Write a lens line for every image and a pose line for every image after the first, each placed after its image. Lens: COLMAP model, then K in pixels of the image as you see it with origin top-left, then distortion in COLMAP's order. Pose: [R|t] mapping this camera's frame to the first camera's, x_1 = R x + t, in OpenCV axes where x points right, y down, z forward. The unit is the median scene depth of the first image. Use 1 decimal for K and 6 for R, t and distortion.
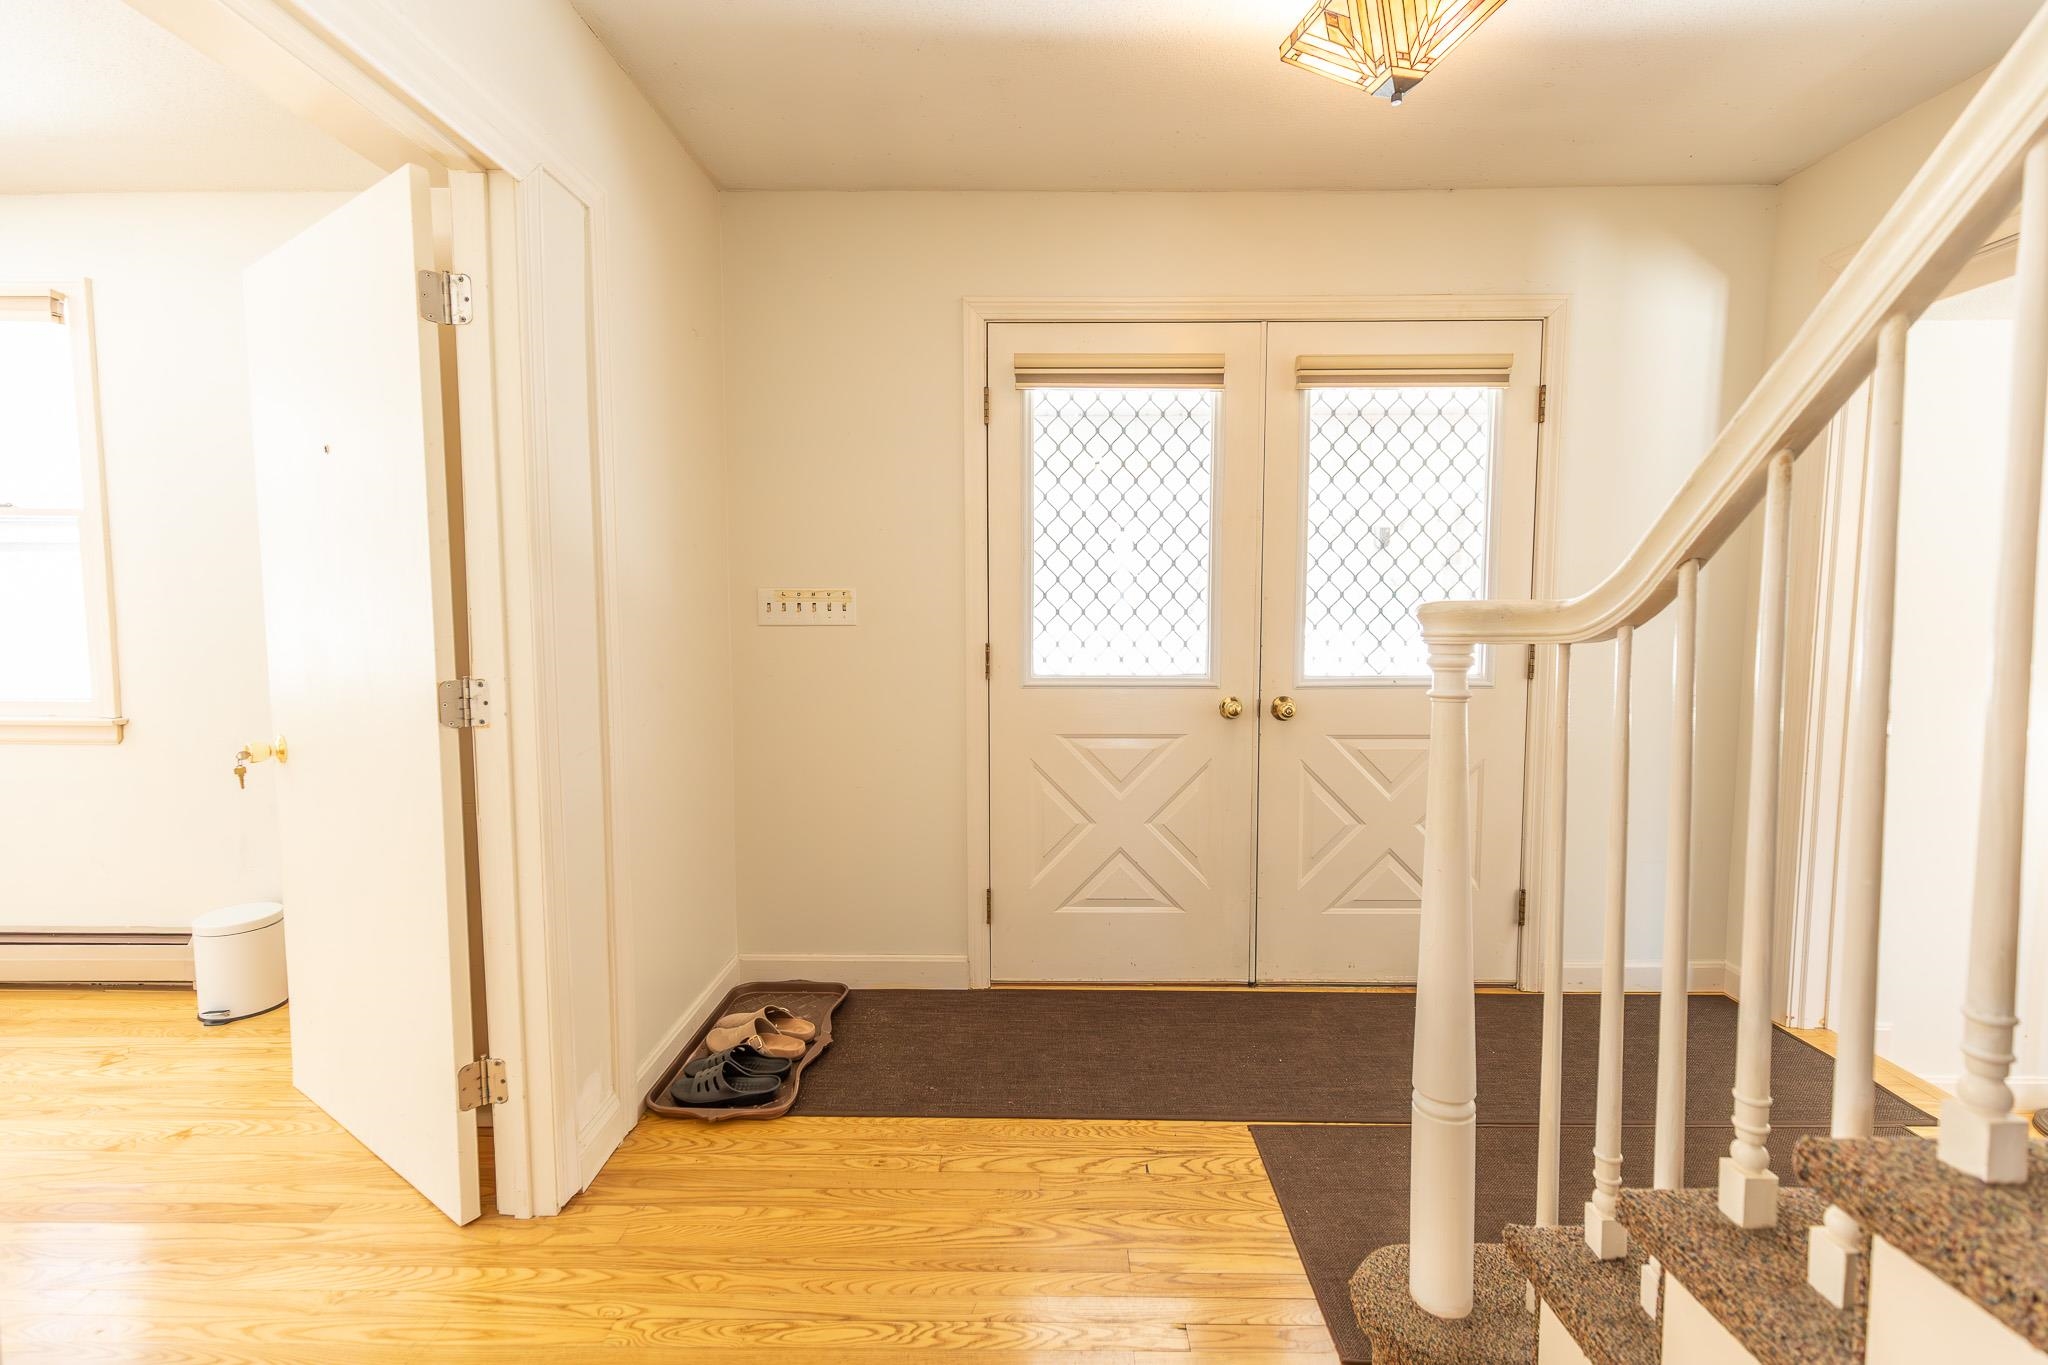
lens RADIAL K [[892.4, 0, 1023.7], [0, 892.4, 677.9], [0, 0, 1]] dist [0.000820, -0.000347]
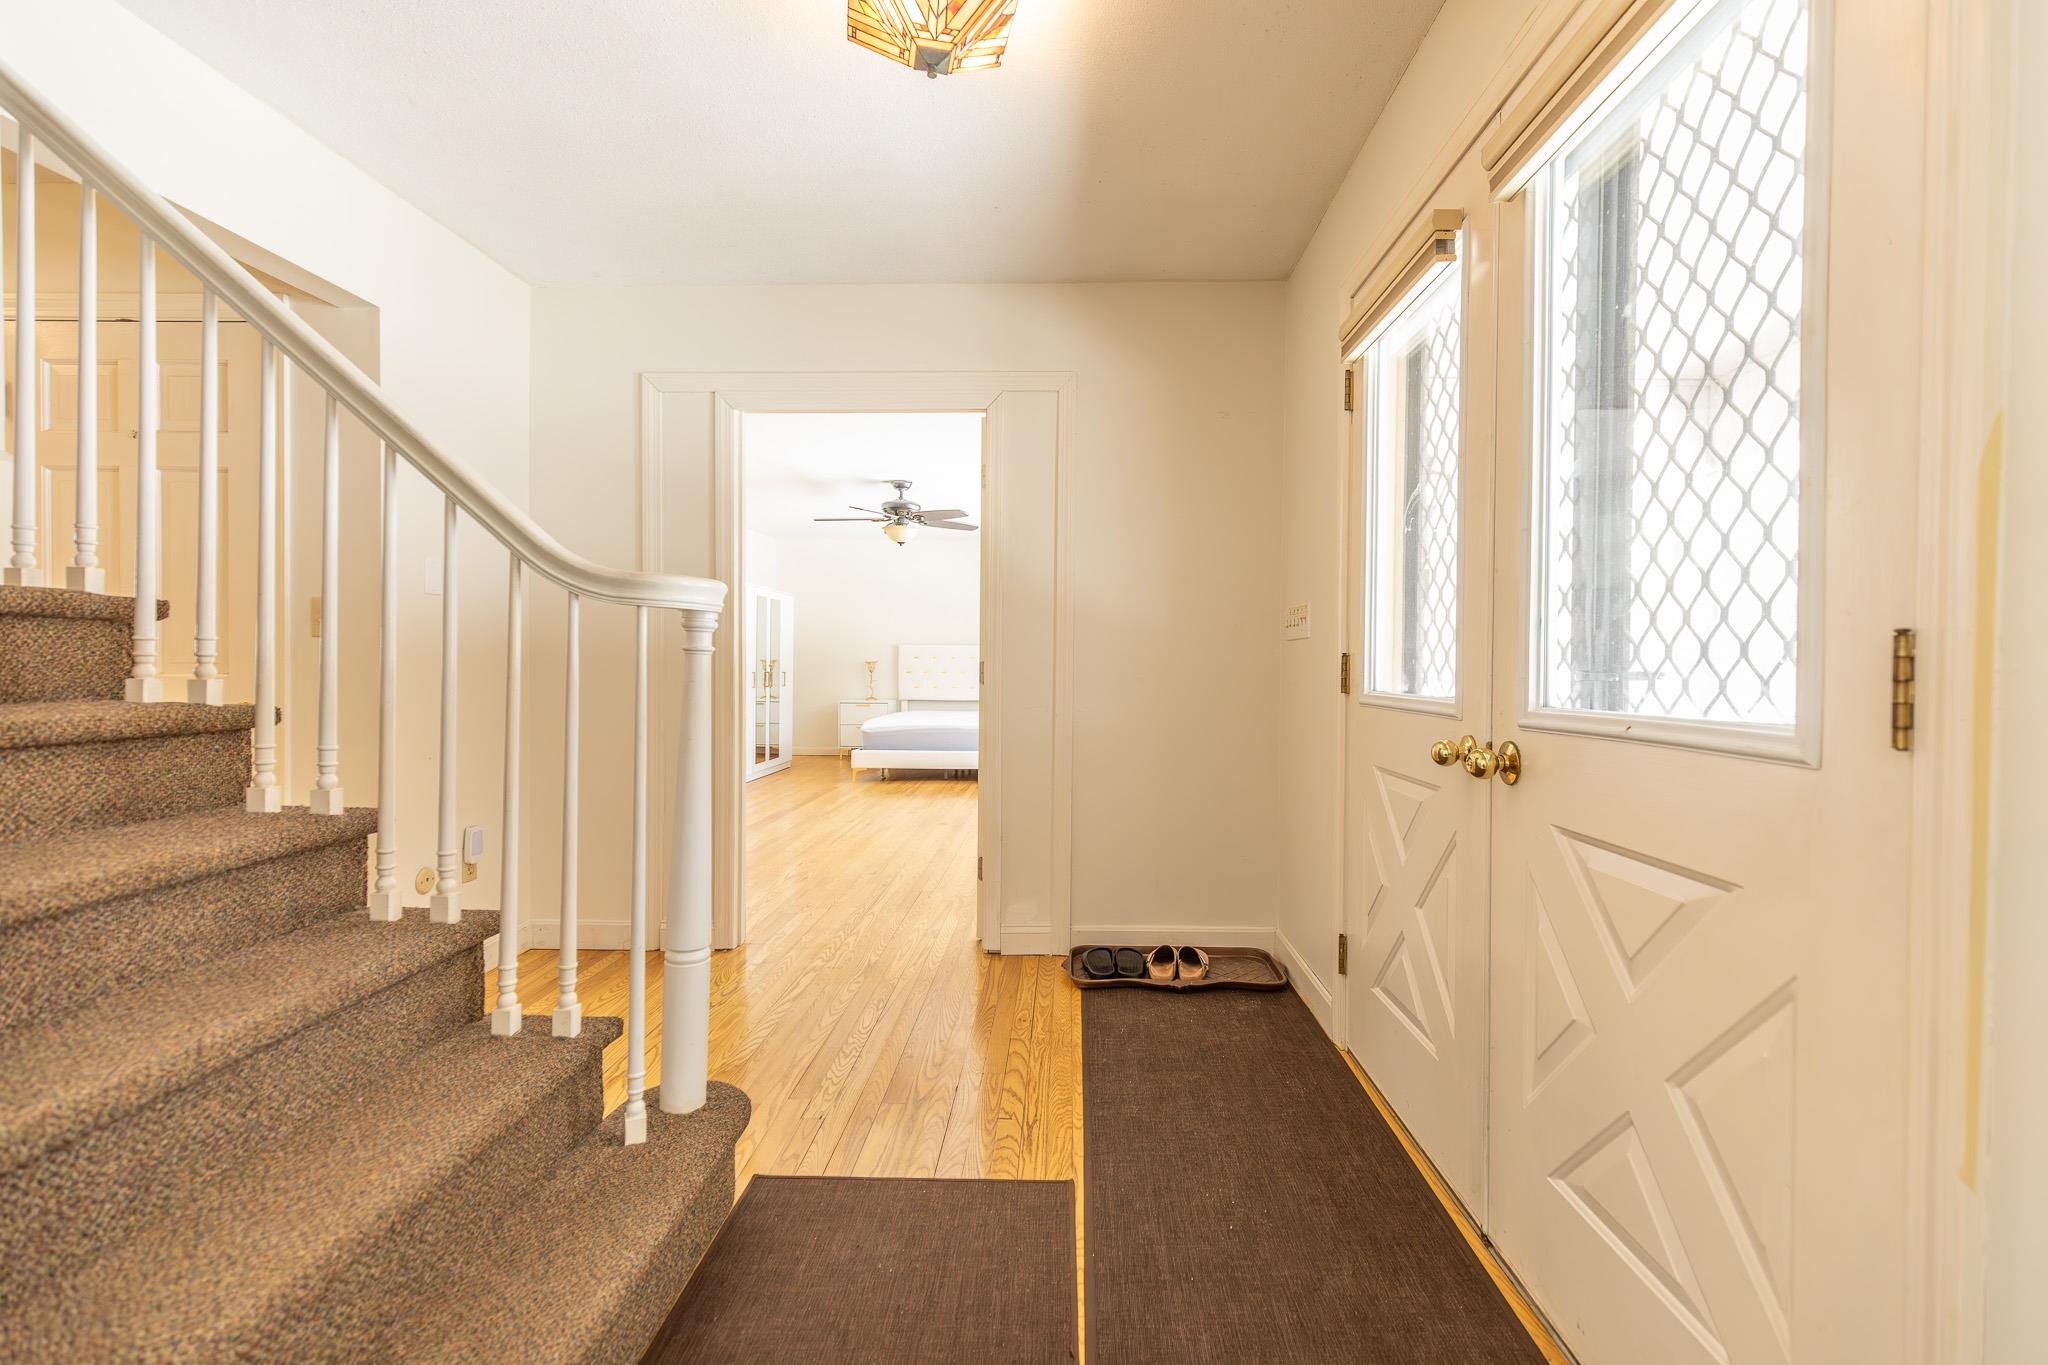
lens RADIAL K [[911.0, 0, 1034.5], [0, 911.0, 676.8], [0, 0, 1]] dist [0.015858, -0.000438]
pose [[-0.027363, 0.017472, -0.999473, 0.858100], [-0.074742, 0.997013, 0.019475, -0.006650], [0.996827, 0.075236, -0.025975, 0.709182]]
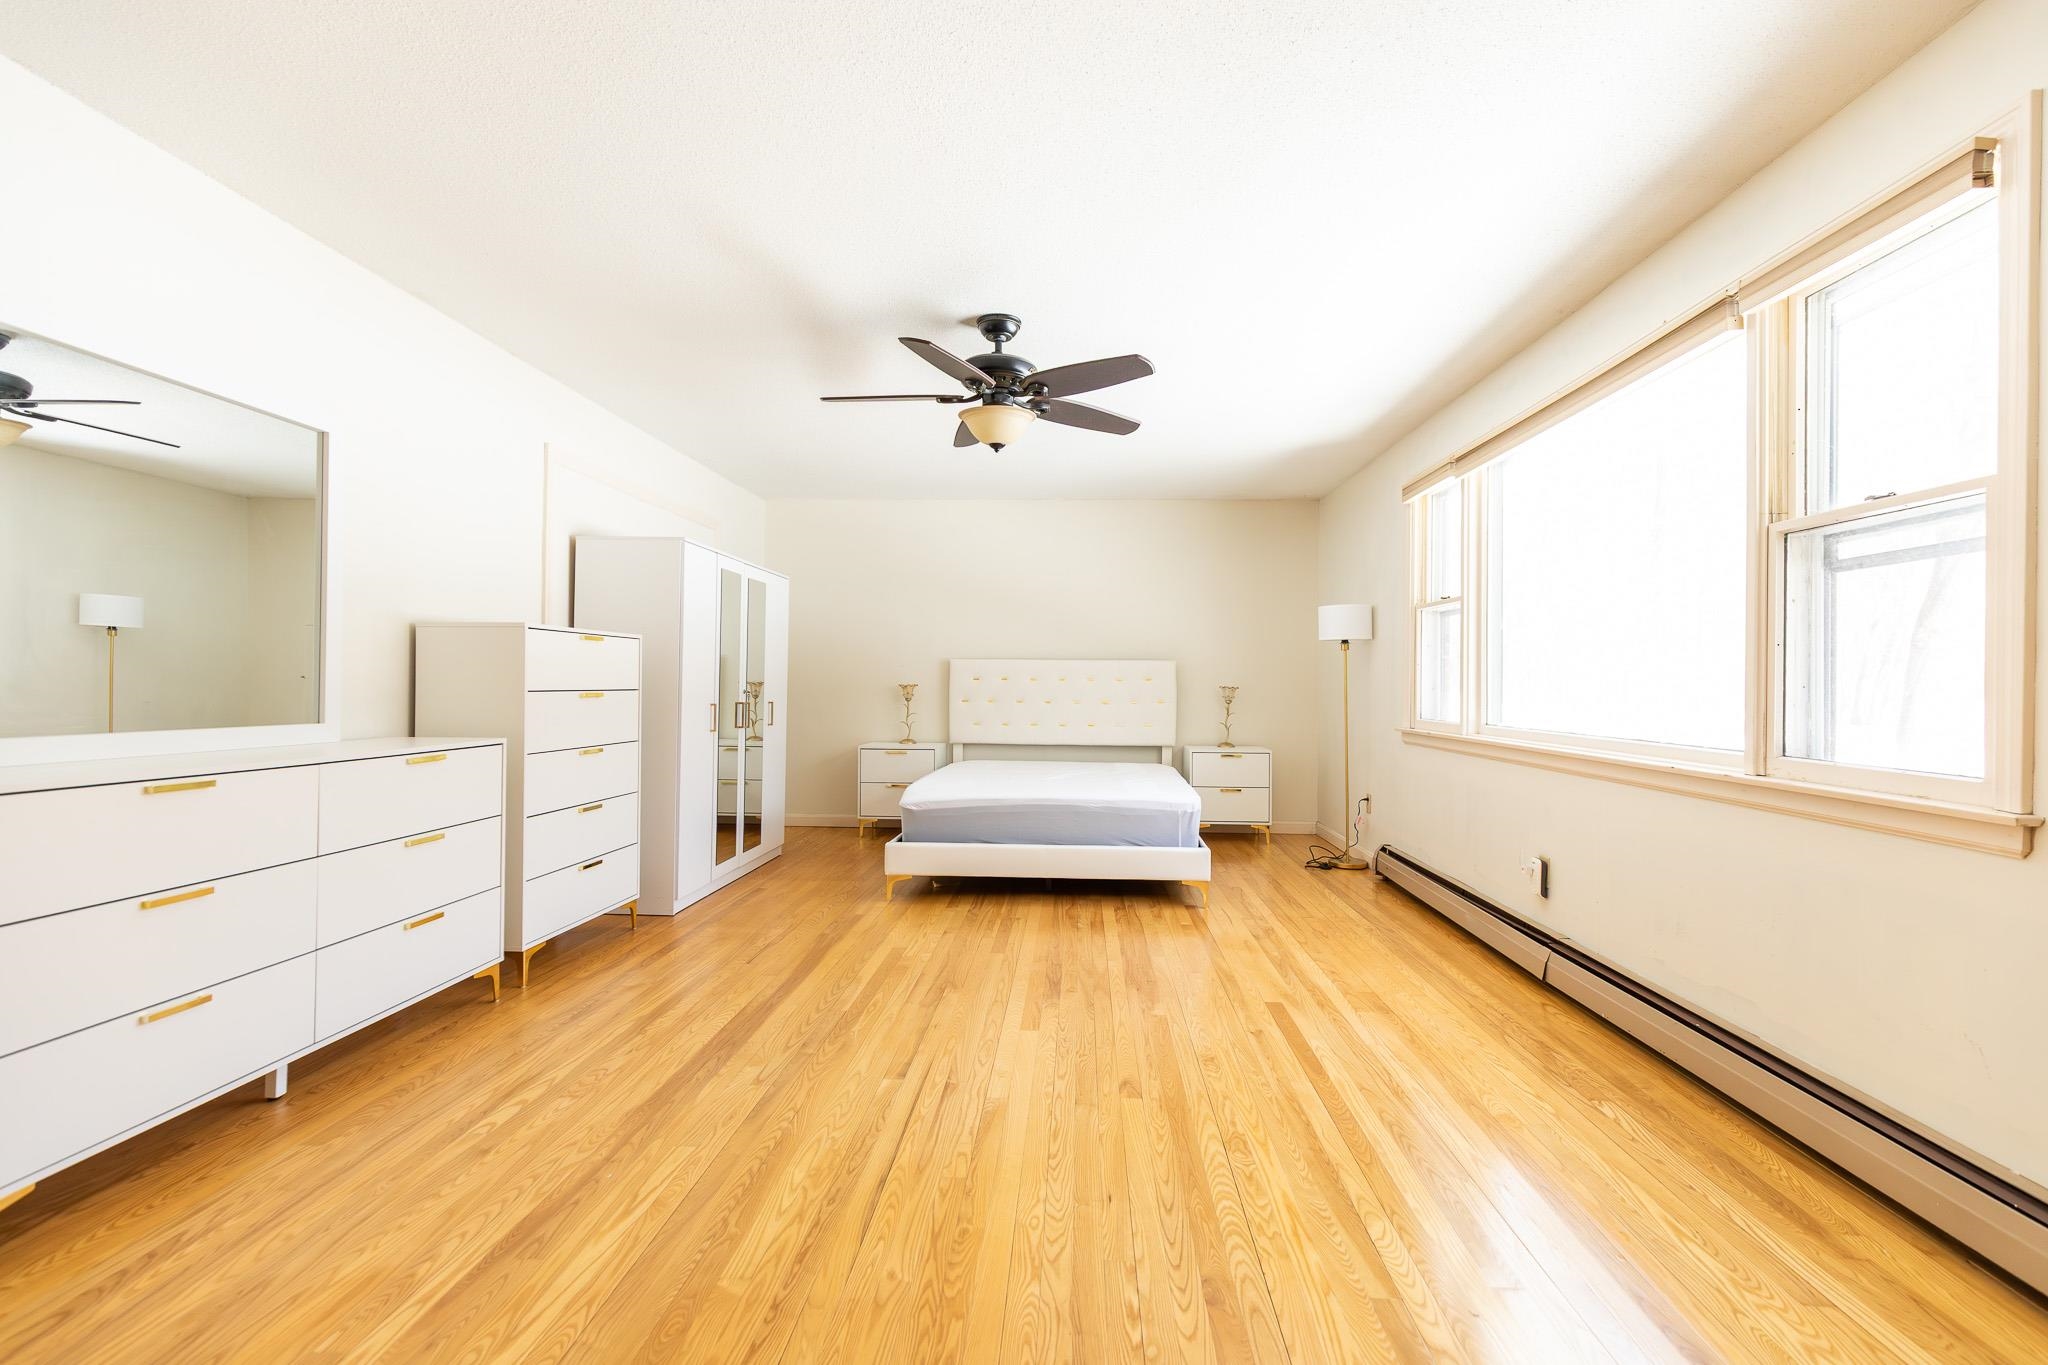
lens RADIAL K [[911.0, 0, 1034.5], [0, 911.0, 676.8], [0, 0, 1]] dist [0.015858, -0.000438]
pose [[-0.038309, -0.003177, -0.999261, -0.394368], [-0.080391, 0.996763, -0.000088, 0.006069], [0.996027, 0.080328, -0.038440, 0.380244]]
